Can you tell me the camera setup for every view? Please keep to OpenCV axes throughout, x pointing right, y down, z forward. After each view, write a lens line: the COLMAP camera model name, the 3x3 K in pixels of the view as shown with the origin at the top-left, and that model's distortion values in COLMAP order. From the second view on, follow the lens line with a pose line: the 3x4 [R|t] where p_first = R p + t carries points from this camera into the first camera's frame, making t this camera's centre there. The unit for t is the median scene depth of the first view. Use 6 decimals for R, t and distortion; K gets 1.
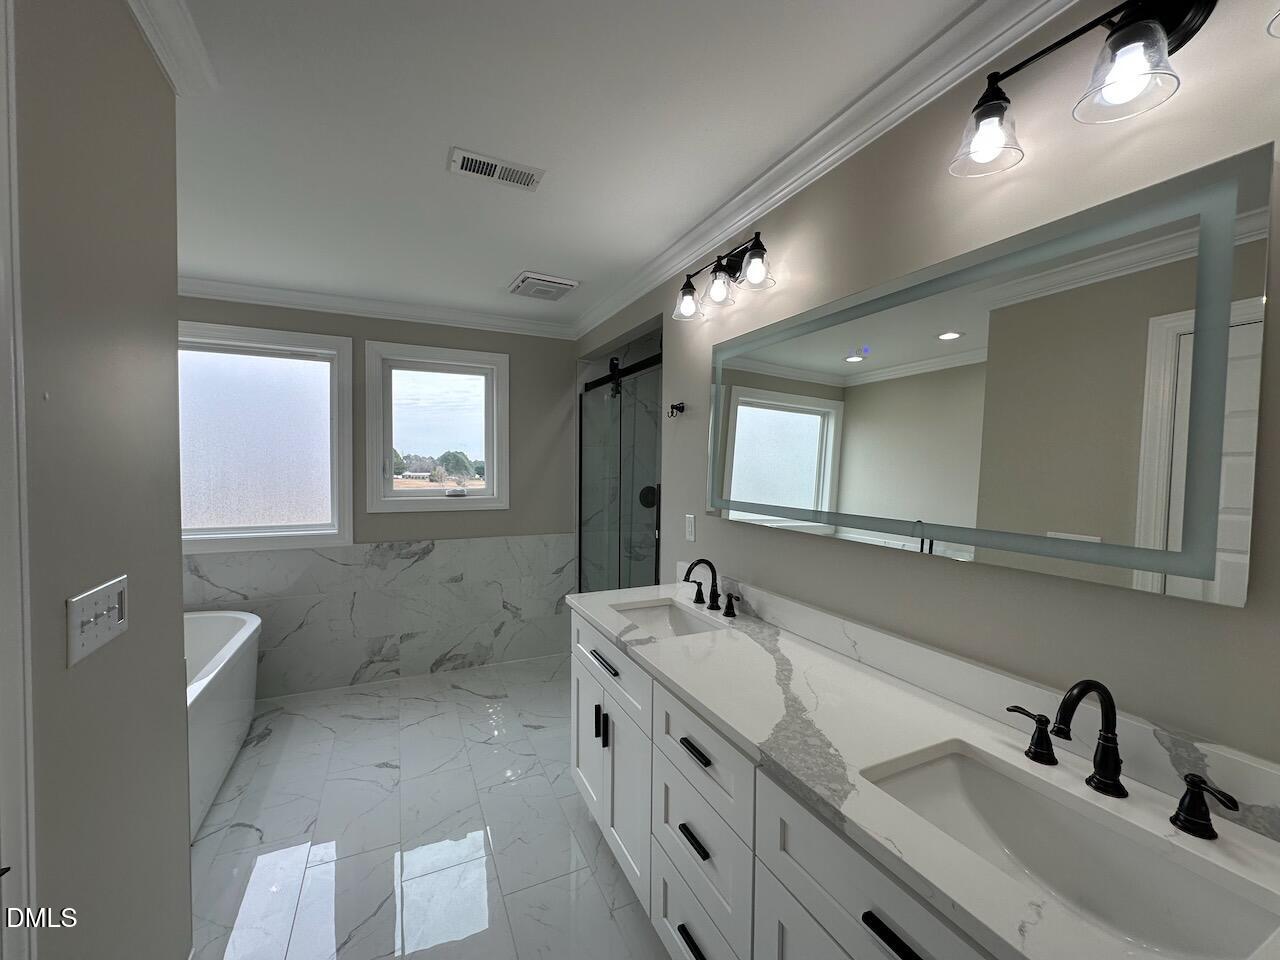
lens RADIAL K [[514.7, 0, 639.6], [0, 514.7, 482.2], [0, 0, 1]] dist [0.001155, 0.000567]
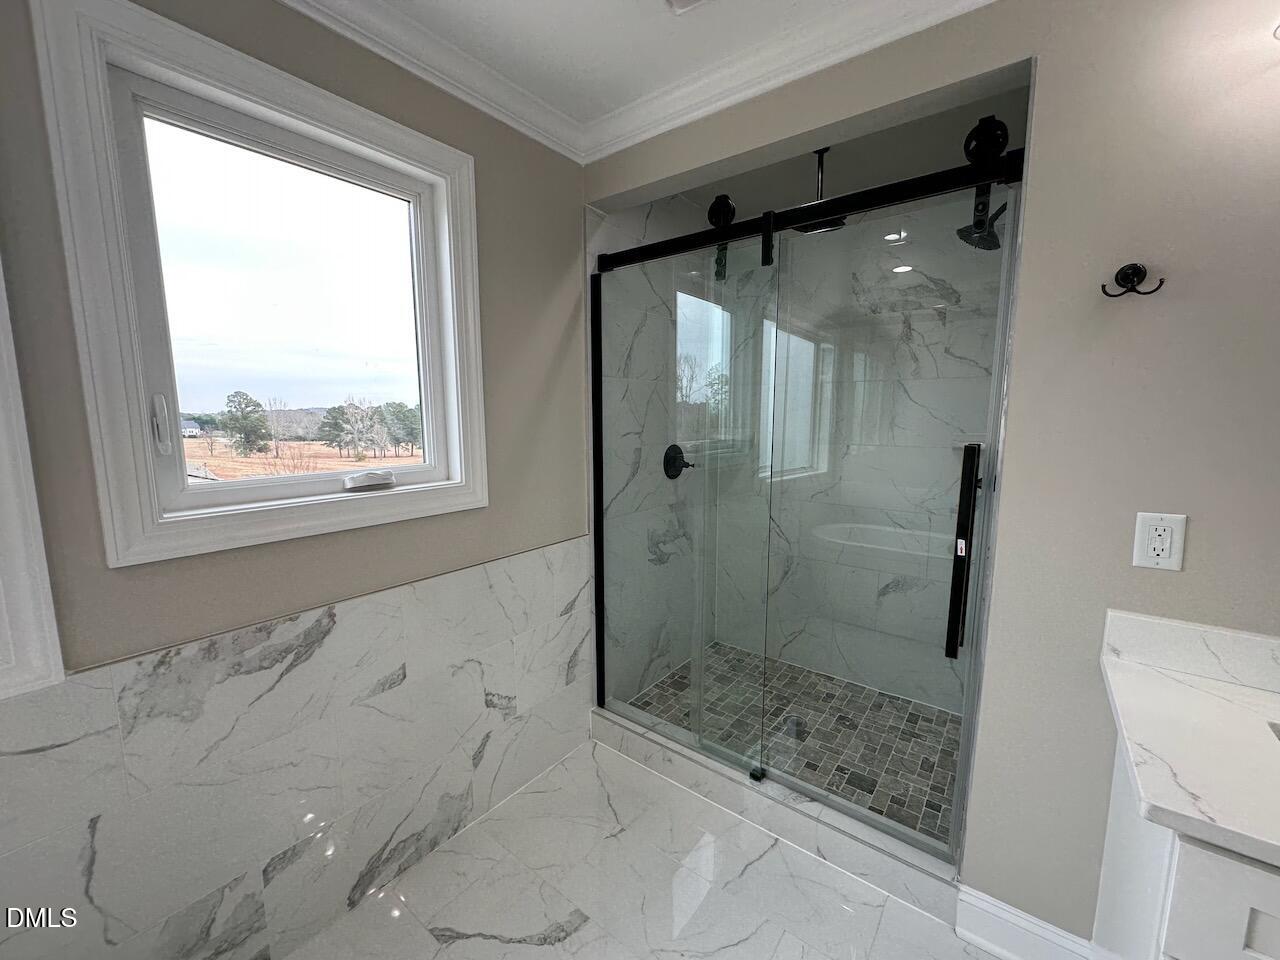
lens RADIAL K [[514.7, 0, 640.0], [0, 514.7, 481.1], [0, 0, 1]] dist [0.001155, 0.000567]
pose [[0.893362, -0.070817, 0.443723, -0.344745], [0.025828, 0.993963, 0.106634, -0.017891], [-0.448596, -0.083802, 0.889797, 0.529723]]
